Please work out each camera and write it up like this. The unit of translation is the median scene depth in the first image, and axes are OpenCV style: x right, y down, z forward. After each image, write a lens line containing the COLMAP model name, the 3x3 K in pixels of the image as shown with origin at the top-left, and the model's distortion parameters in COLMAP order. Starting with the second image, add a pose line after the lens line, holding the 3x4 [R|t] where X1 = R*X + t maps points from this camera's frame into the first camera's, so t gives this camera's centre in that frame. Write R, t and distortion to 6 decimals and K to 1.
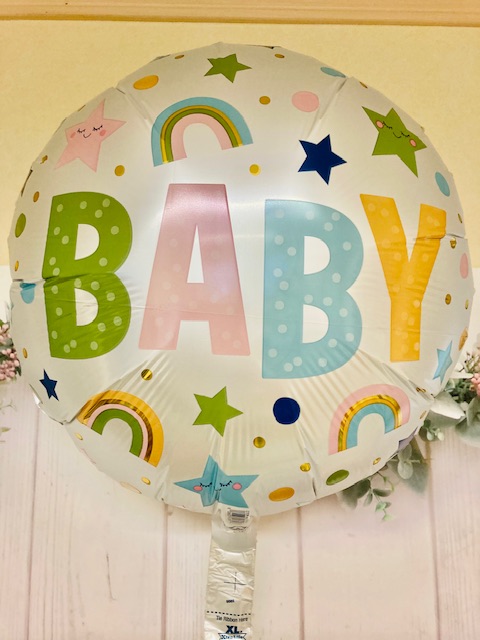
lens RADIAL K [[523.0, 0, 244.9], [0, 523.0, 318.6], [0, 0, 1]] dist [0.011043, -0.013912]
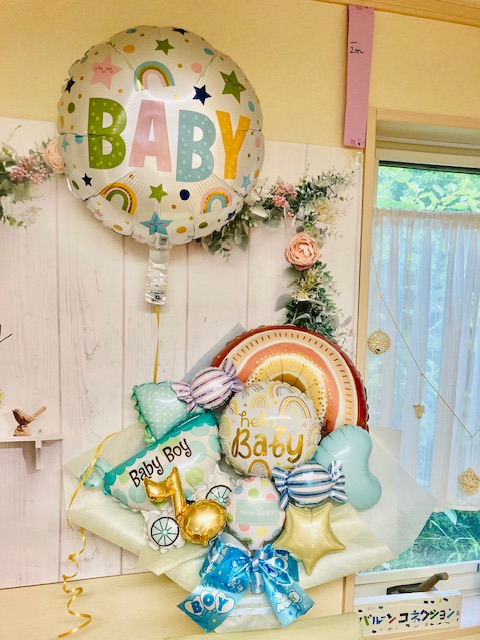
lens RADIAL K [[523.0, 0, 244.9], [0, 523.0, 318.6], [0, 0, 1]] dist [0.011043, -0.013912]
pose [[0.977901, 0.011548, 0.208750, -0.162740], [-0.065378, 0.965290, 0.252864, 0.088201], [-0.198584, -0.260924, 0.944713, -1.674301]]
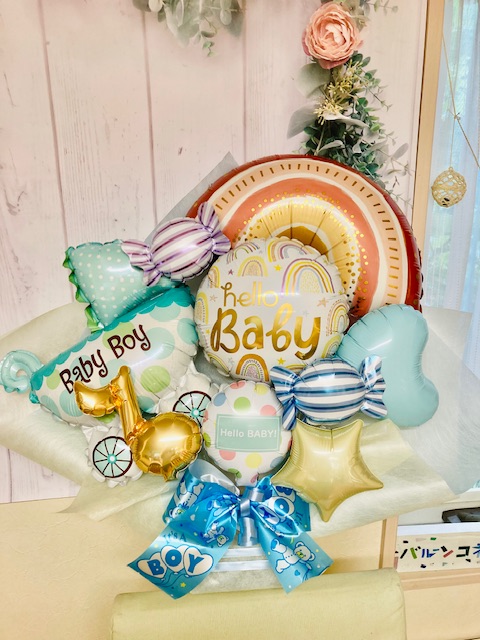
lens RADIAL K [[523.0, 0, 244.9], [0, 523.0, 318.6], [0, 0, 1]] dist [0.011043, -0.013912]
pose [[0.994222, -0.034479, 0.101651, 0.290363], [-0.014053, 0.897045, 0.441716, 0.589434], [-0.106416, -0.440592, 0.891378, -0.825820]]
